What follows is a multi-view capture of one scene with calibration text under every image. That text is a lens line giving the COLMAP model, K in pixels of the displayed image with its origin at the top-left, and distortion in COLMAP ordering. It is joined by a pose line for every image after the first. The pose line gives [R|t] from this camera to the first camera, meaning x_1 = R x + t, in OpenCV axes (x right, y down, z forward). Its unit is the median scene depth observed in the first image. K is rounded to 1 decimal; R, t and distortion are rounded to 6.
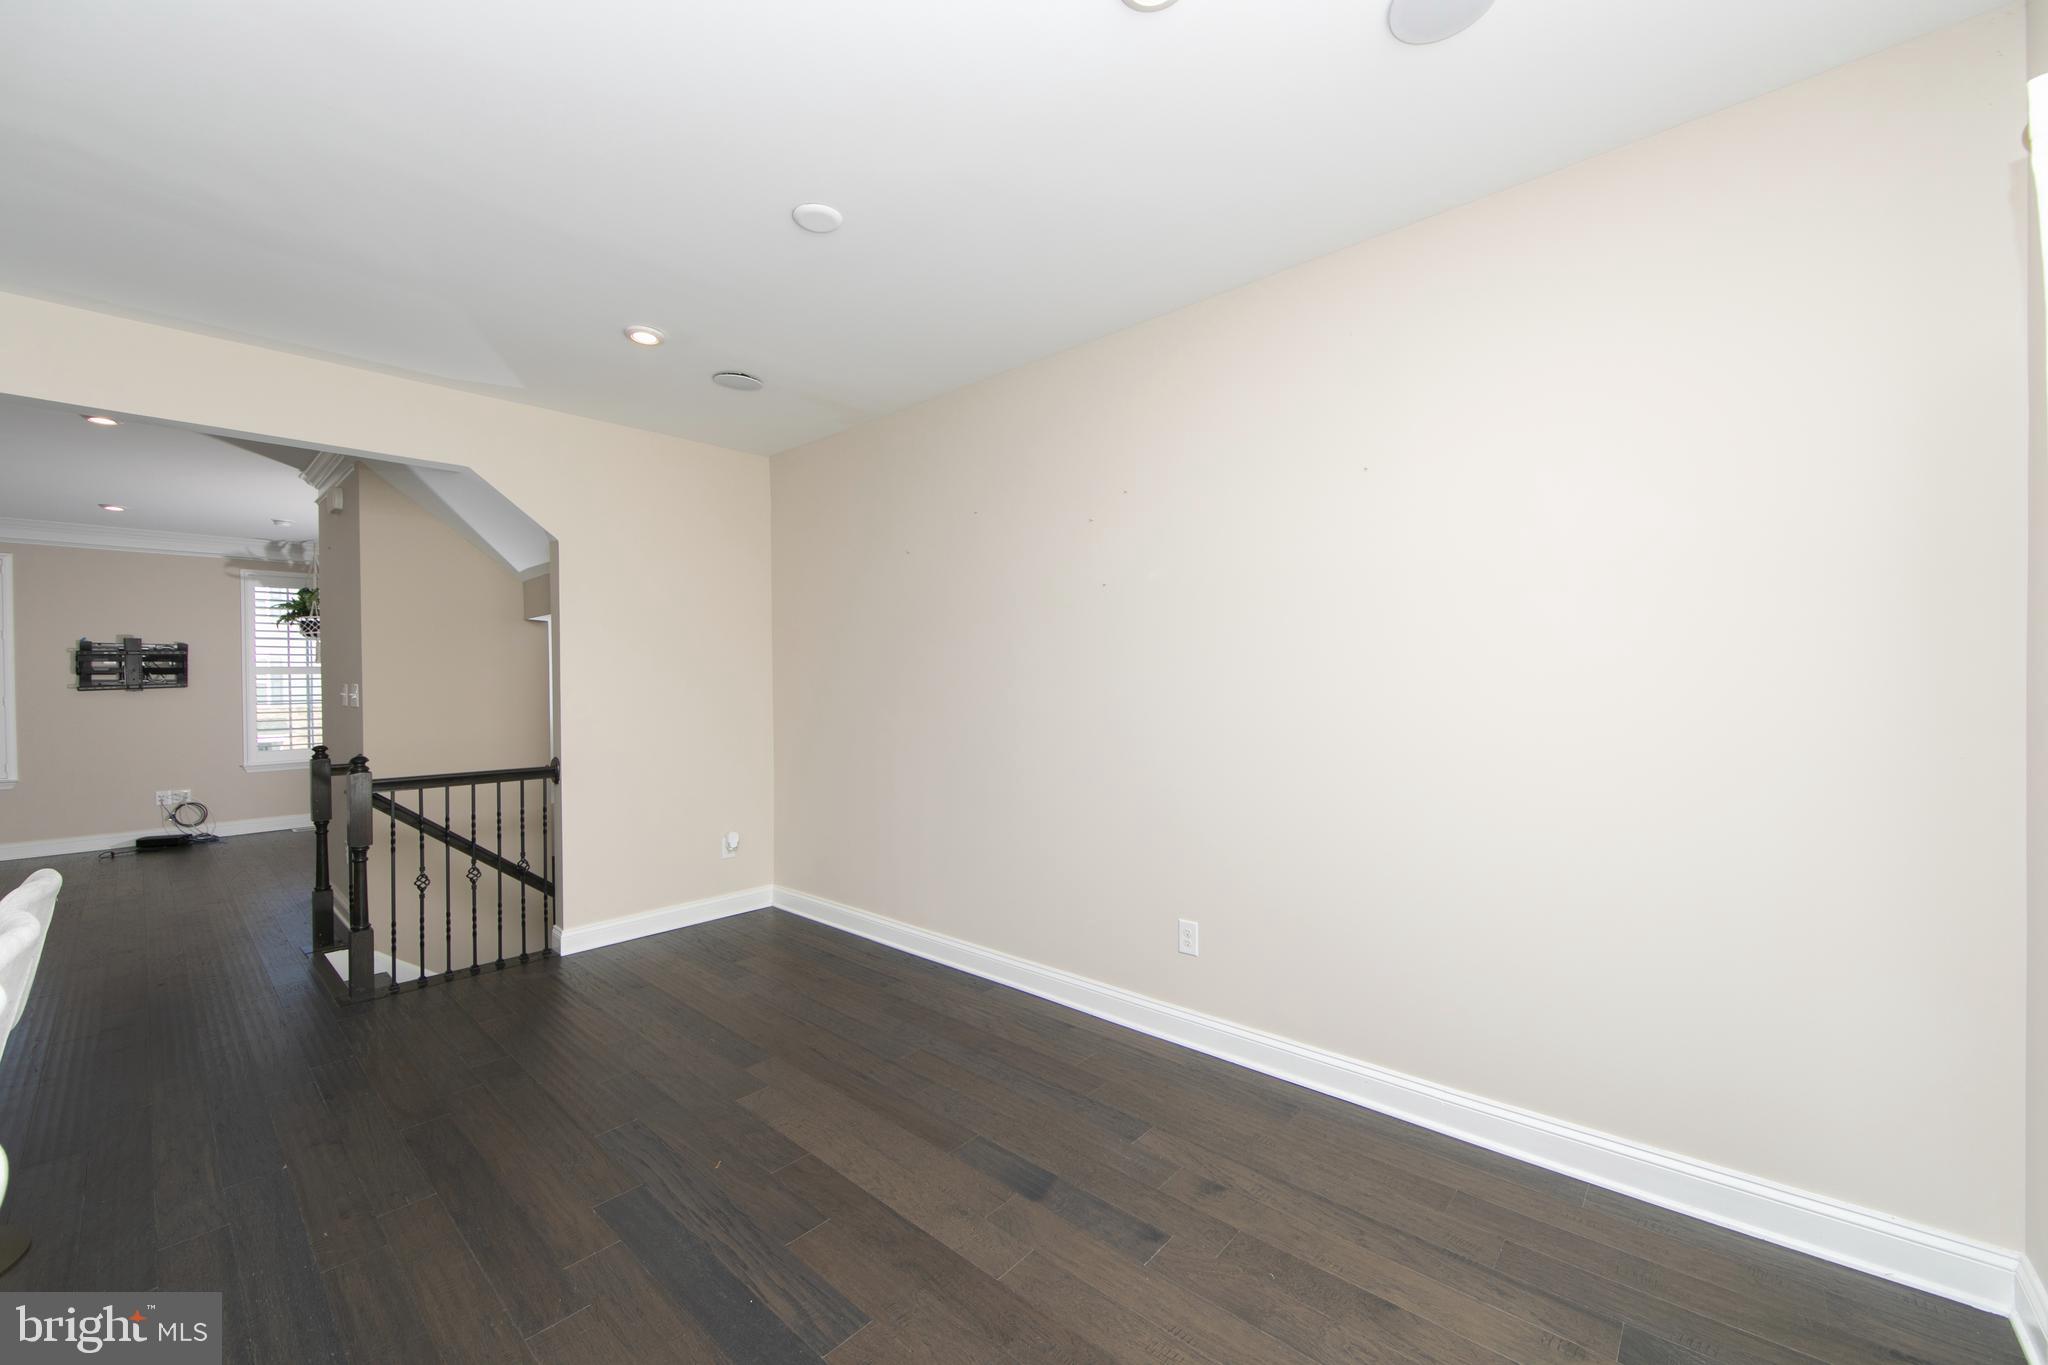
lens RADIAL K [[796.7, 0, 1025.1], [0, 796.7, 681.0], [0, 0, 1]] dist [-0.000903, -0.000178]
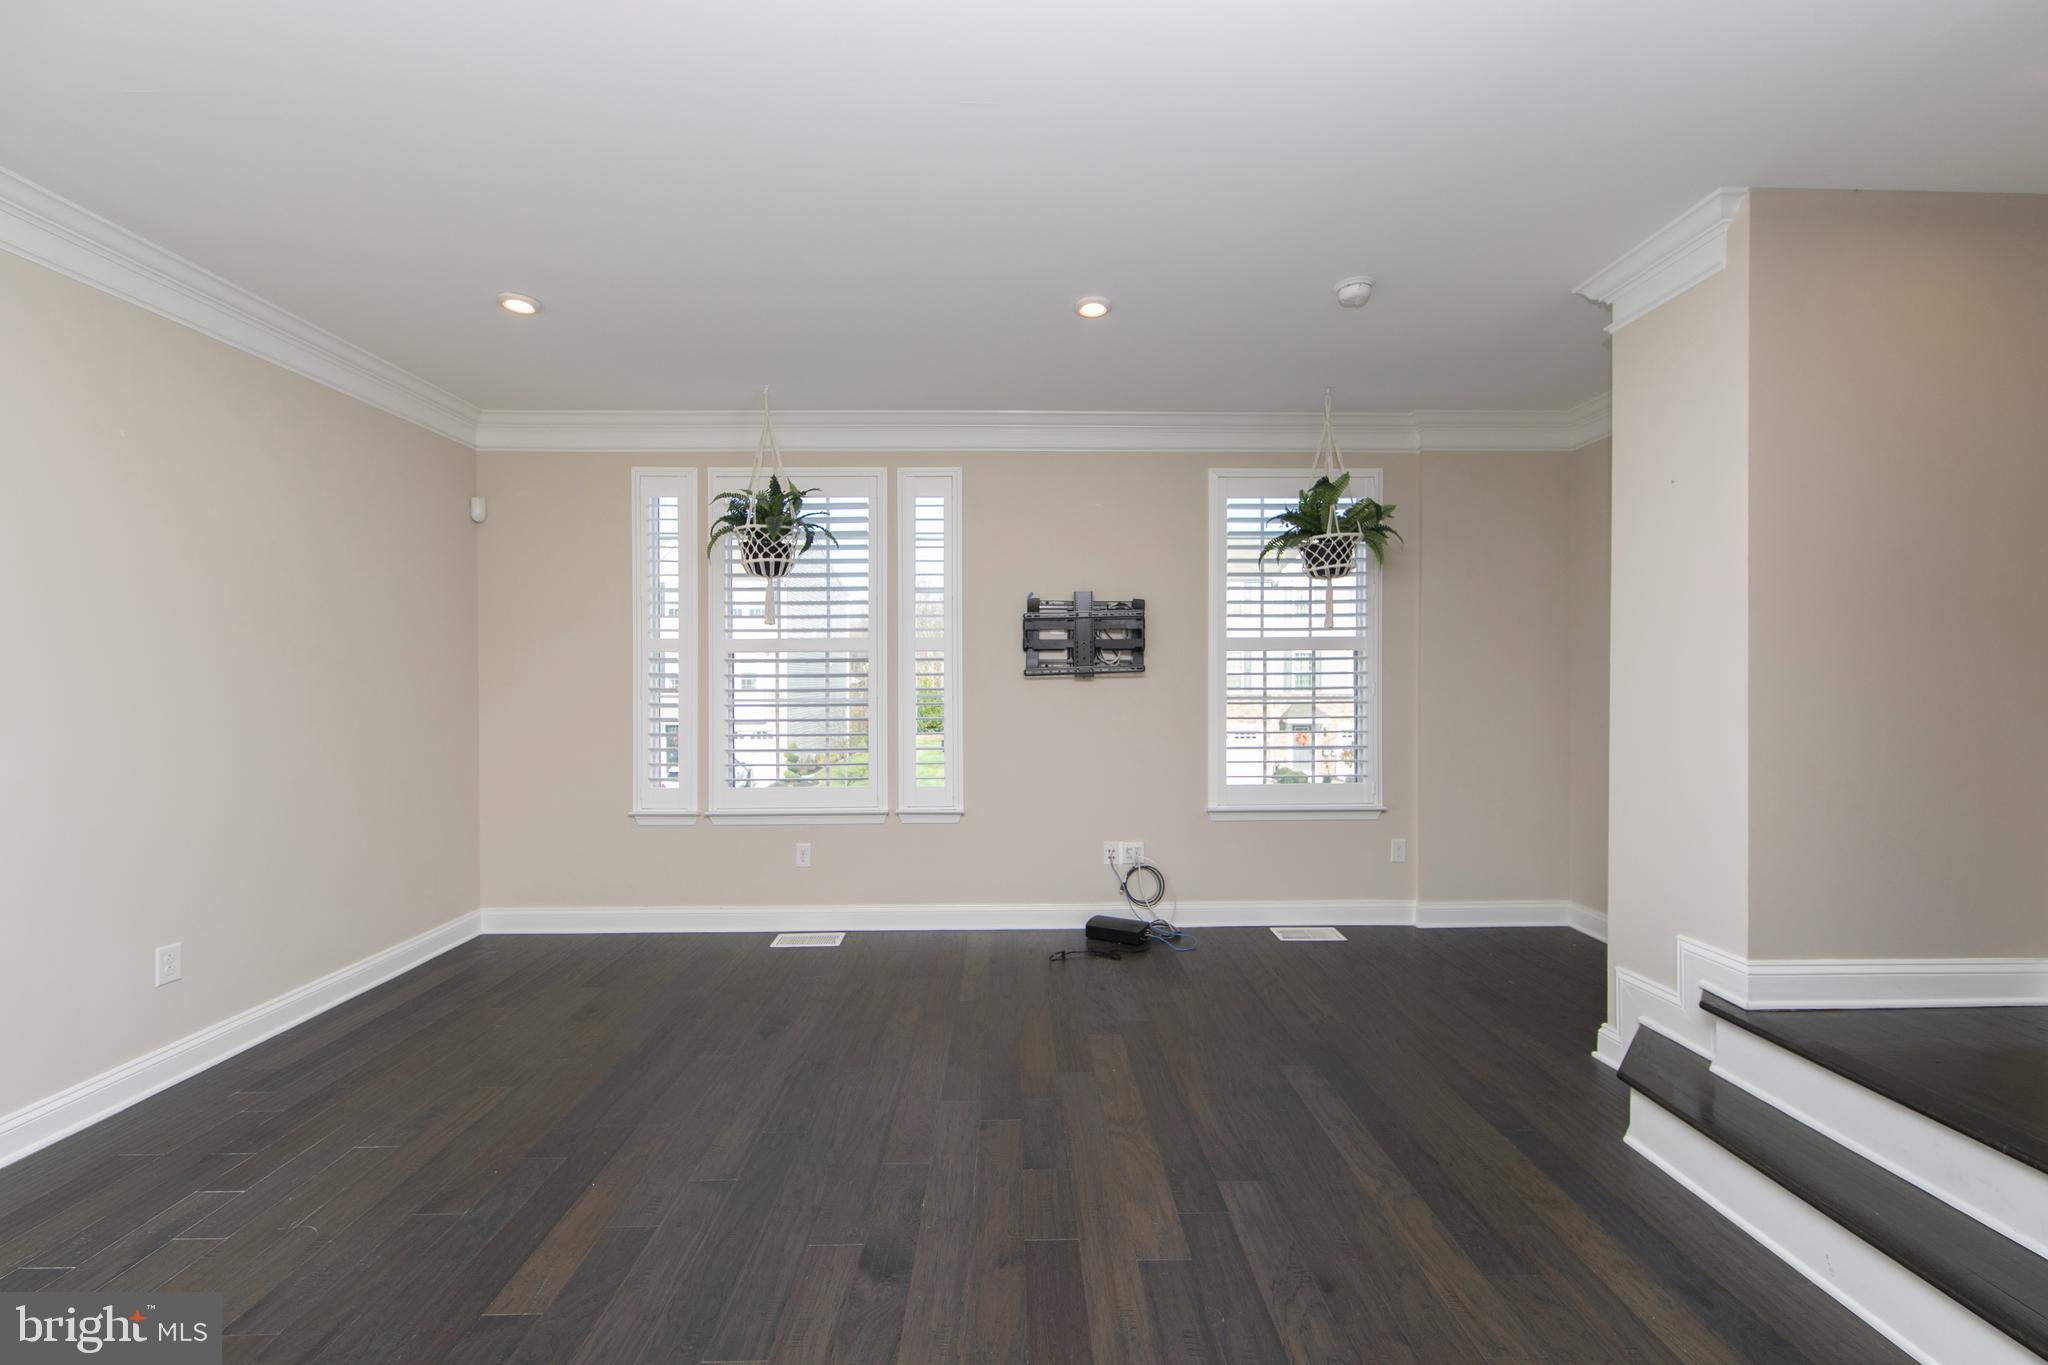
lens RADIAL K [[806.5, 0, 1030.1], [0, 806.5, 681.6], [0, 0, 1]] dist [-0.002746, 0.000103]
pose [[0.683518, 0.012416, -0.729828, -0.715138], [-0.002943, 0.999894, 0.014254, 0.006164], [0.729927, -0.007595, 0.683483, 0.560991]]
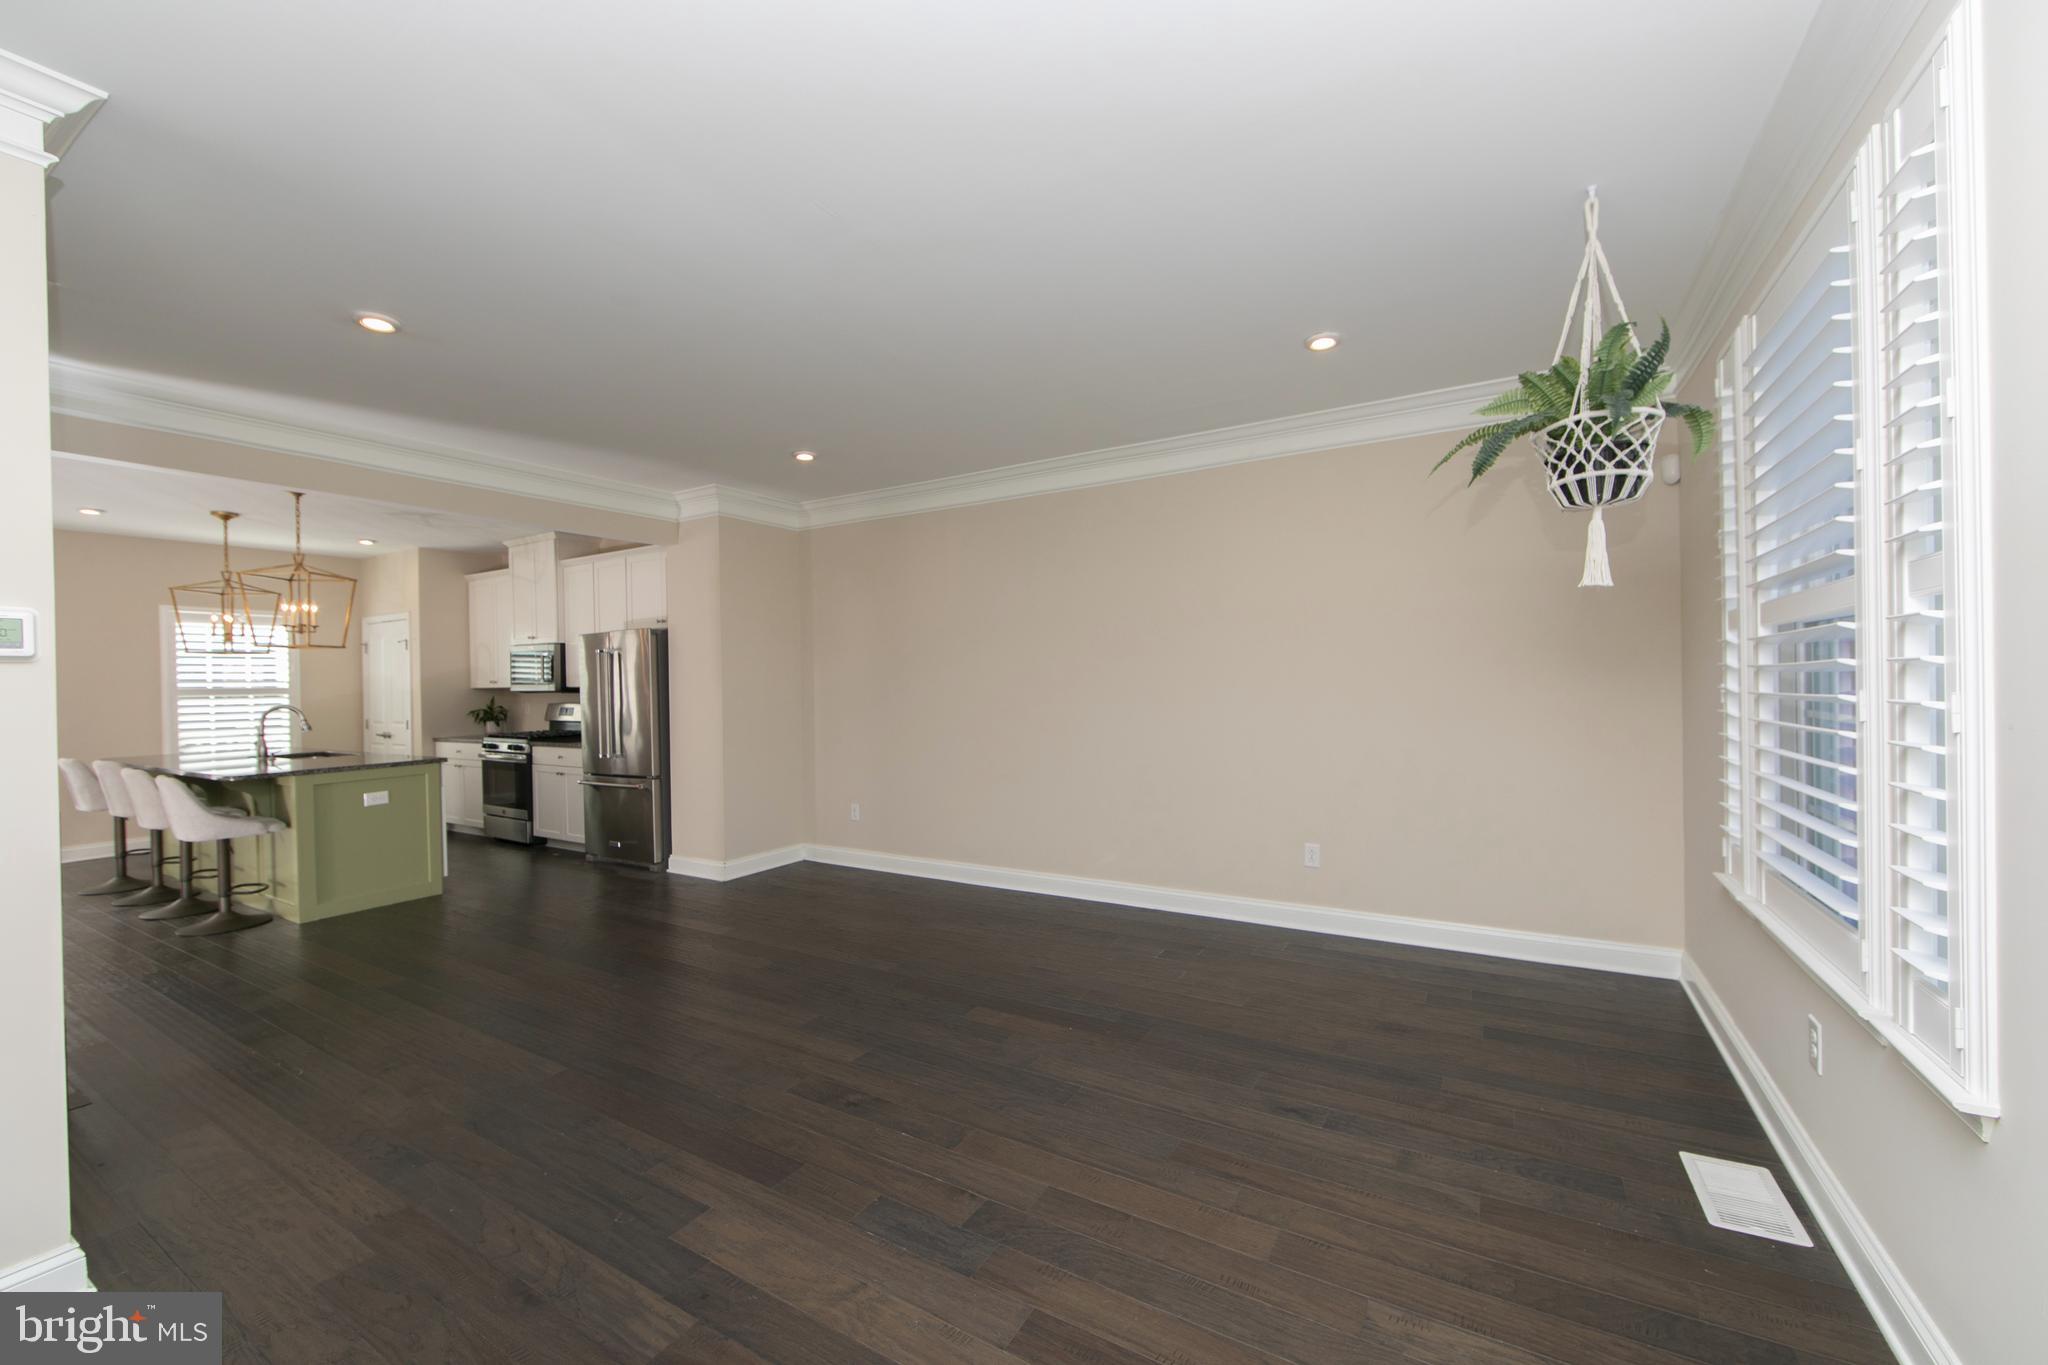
lens RADIAL K [[796.7, 0, 1025.1], [0, 796.7, 681.0], [0, 0, 1]] dist [-0.000903, -0.000178]
pose [[-0.980607, 0.026396, -0.194199, -0.951650], [0.026241, 0.999650, 0.003375, 0.006408], [0.194220, -0.001787, -0.980956, 1.097513]]
